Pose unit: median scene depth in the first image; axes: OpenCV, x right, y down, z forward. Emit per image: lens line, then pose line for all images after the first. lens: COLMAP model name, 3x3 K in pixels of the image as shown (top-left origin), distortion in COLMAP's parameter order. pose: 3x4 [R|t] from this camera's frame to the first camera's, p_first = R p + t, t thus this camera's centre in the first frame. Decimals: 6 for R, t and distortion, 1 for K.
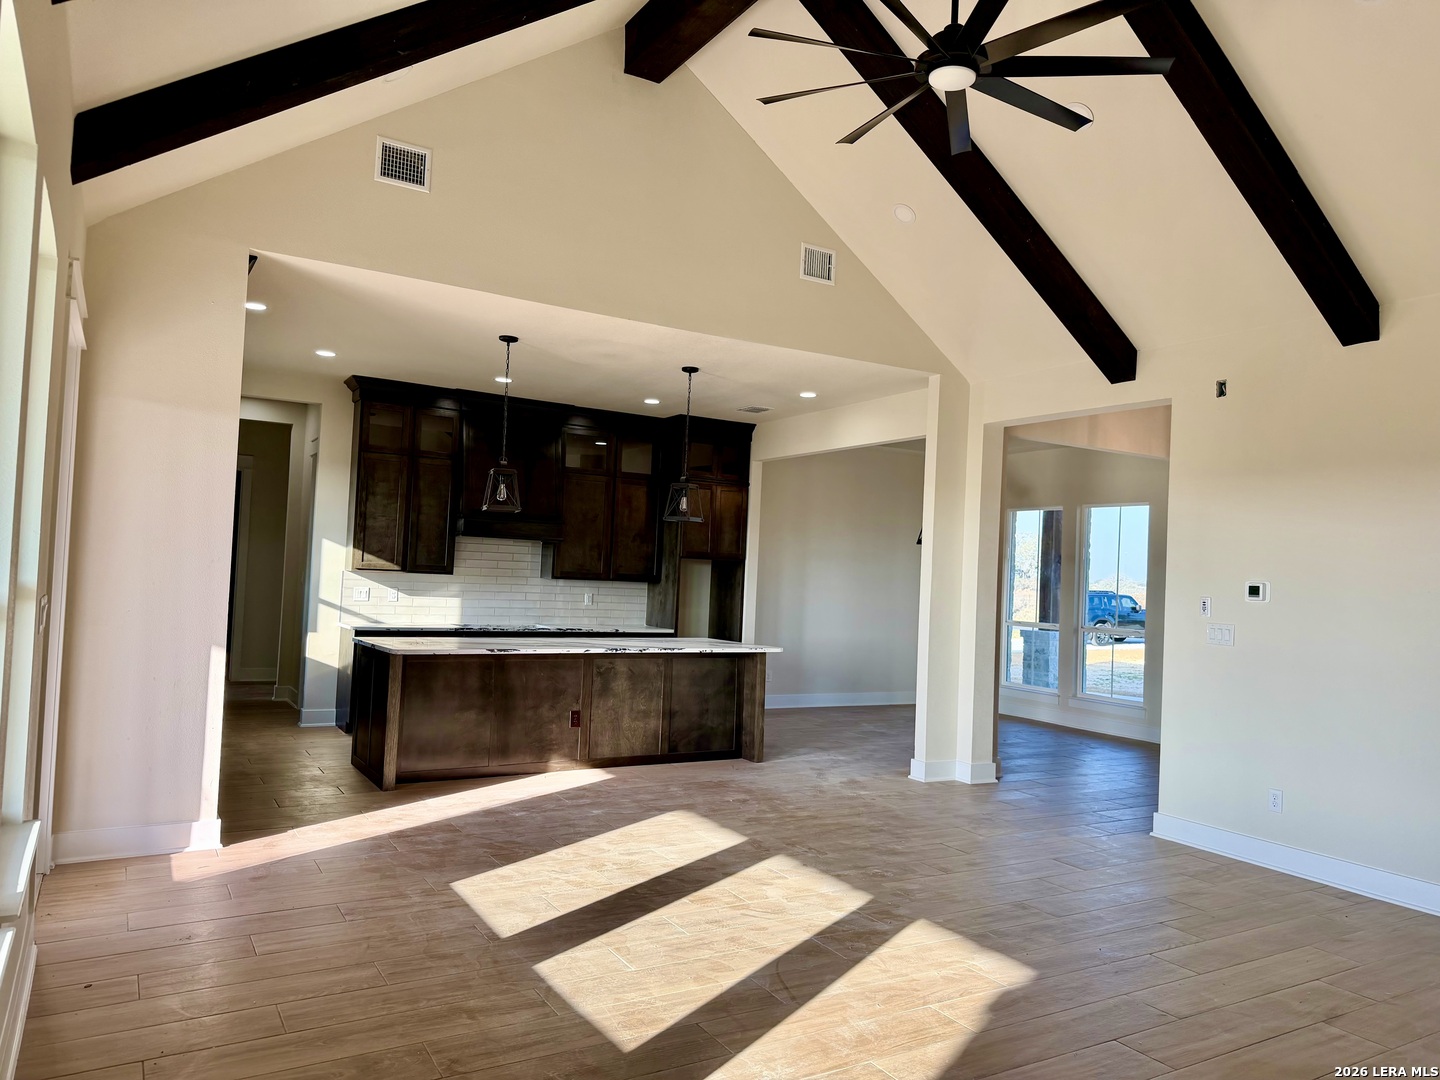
lens RADIAL K [[997.7, 0, 715.2], [0, 997.7, 541.1], [0, 0, 1]] dist [0.121605, -0.171549]
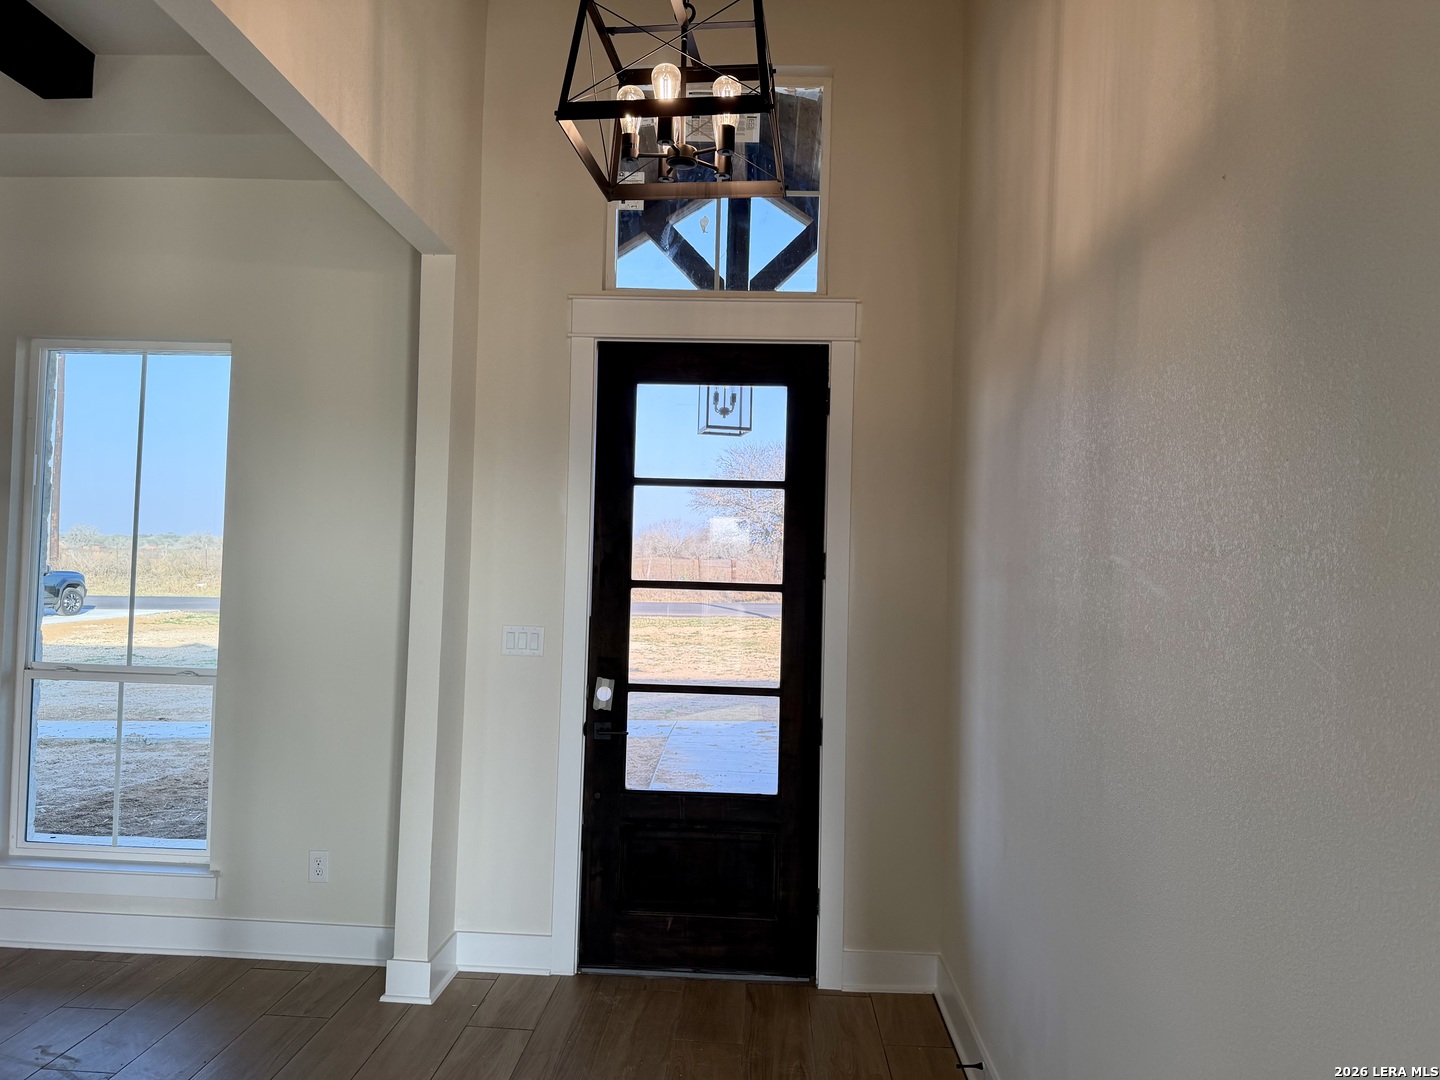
lens RADIAL K [[998.5, 0, 712.8], [0, 998.5, 529.4], [0, 0, 1]] dist [0.003648, -0.005188]
pose [[0.542858, 0.002207, 0.839822, 0.275204], [-0.031945, 0.999327, 0.018023, 0.027852], [-0.839217, -0.036613, 0.542563, 0.853532]]
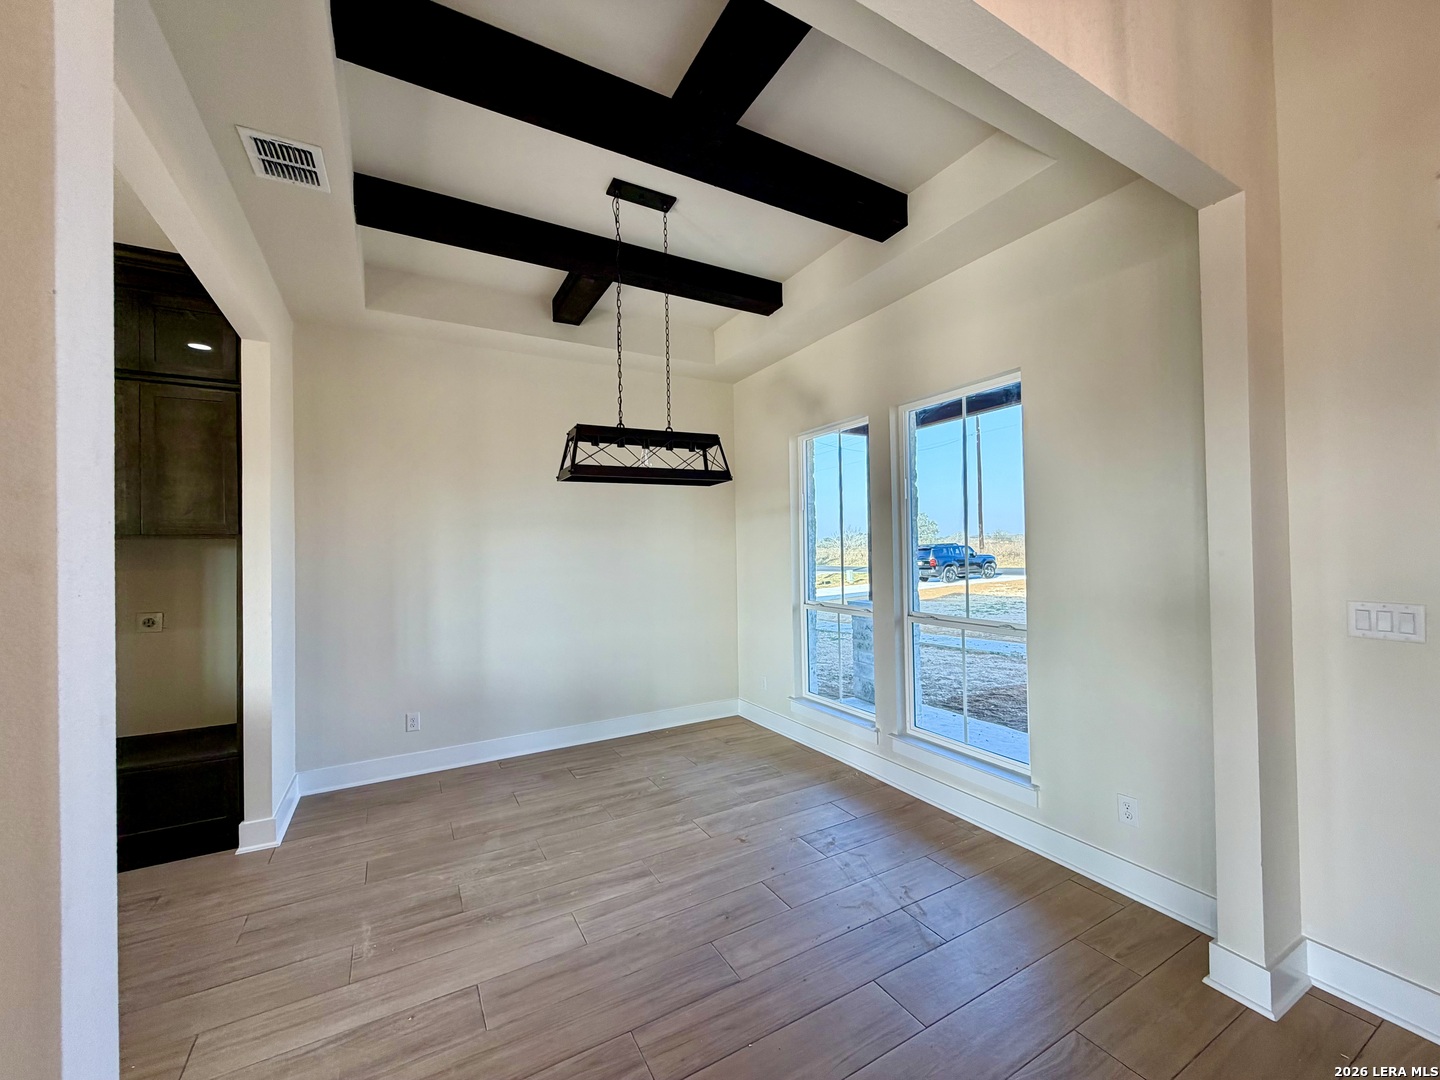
lens RADIAL K [[572.5, 0, 718.8], [0, 572.5, 539.5], [0, 0, 1]] dist [-0.000214, 0.000659]
pose [[0.998063, -0.059748, -0.017323, 0.377480], [0.060086, 0.997998, 0.019738, 0.040564], [0.016110, -0.020740, 0.999655, 0.966421]]
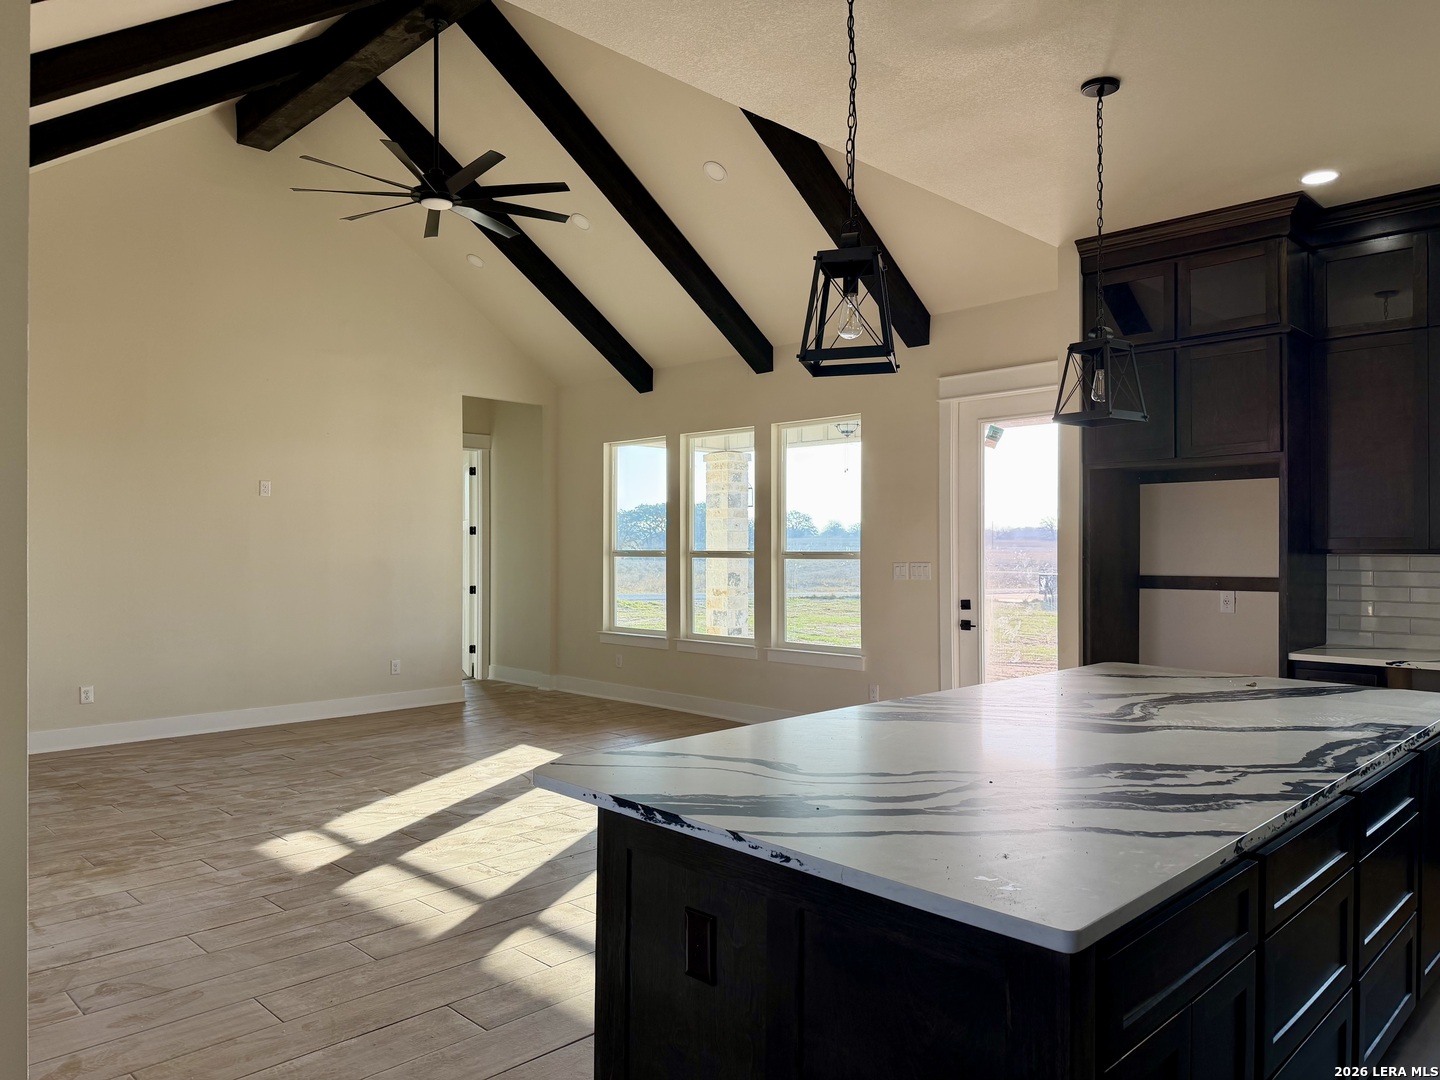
lens RADIAL K [[1011.4, 0, 727.7], [0, 1011.4, 542.1], [0, 0, 1]] dist [0.074425, -0.106243]
pose [[-0.966375, -0.045184, -0.253137, 0.090444], [-0.034329, 0.998298, -0.047137, 0.055323], [0.254836, -0.036862, -0.966281, 1.307031]]
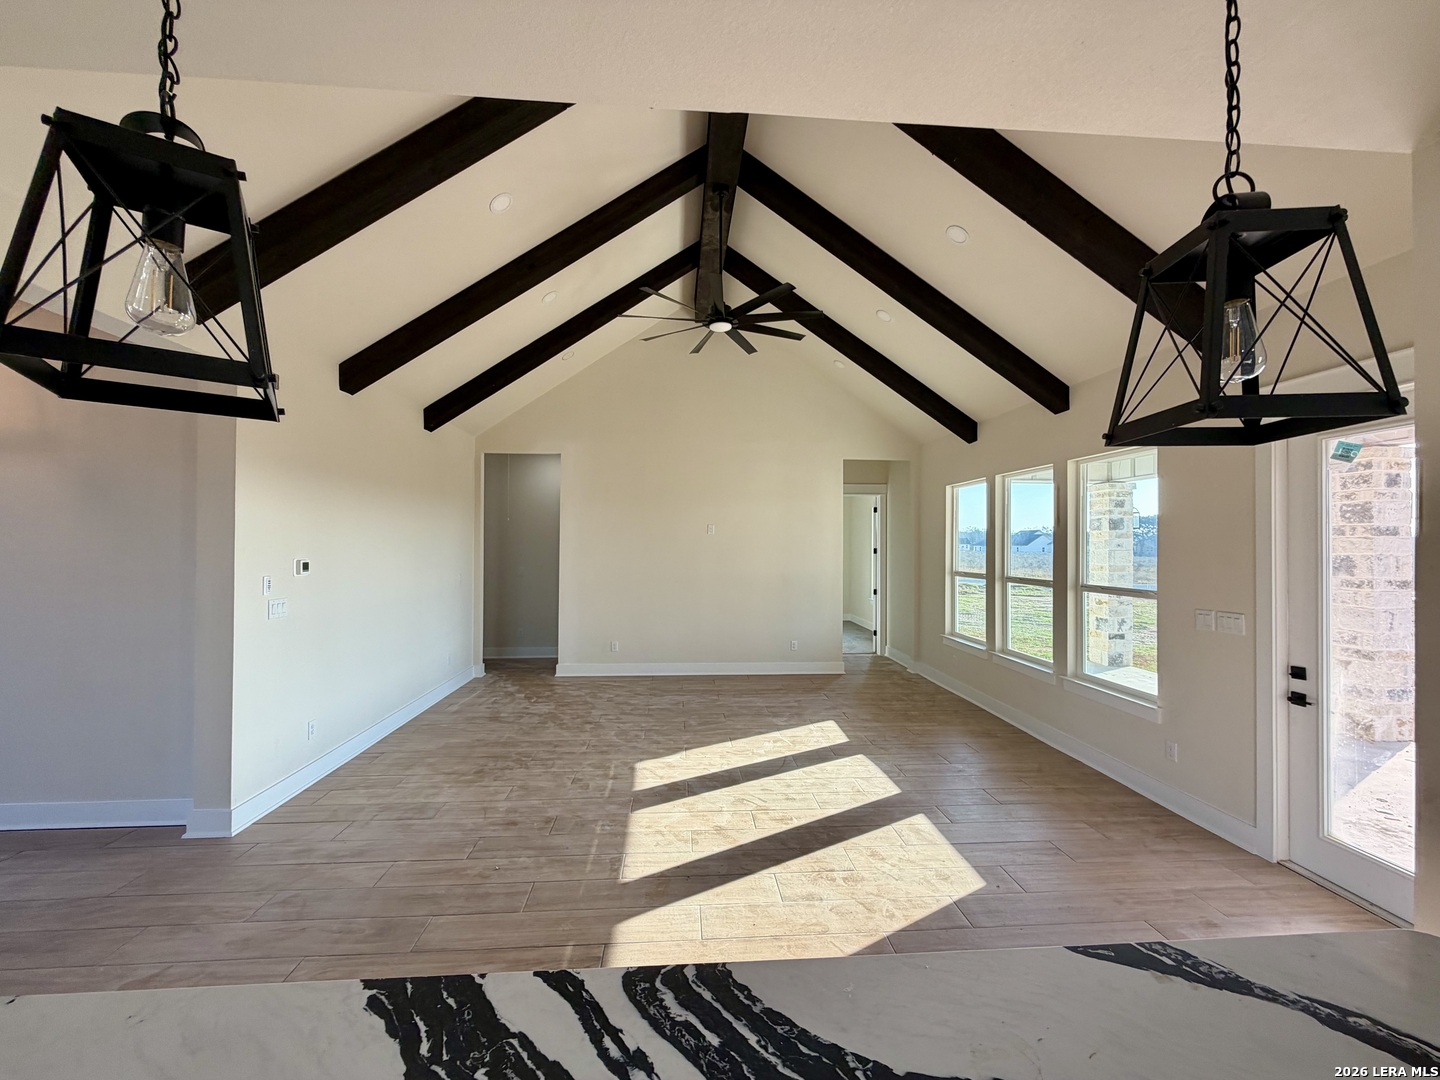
lens RADIAL K [[579.1, 0, 714.0], [0, 579.1, 538.9], [0, 0, 1]] dist [-0.000187, 0.000157]
pose [[-0.891923, -0.045051, 0.449938, -0.155321], [-0.058840, 0.998128, -0.016700, -0.000470], [-0.448343, -0.041370, -0.892904, 1.037090]]
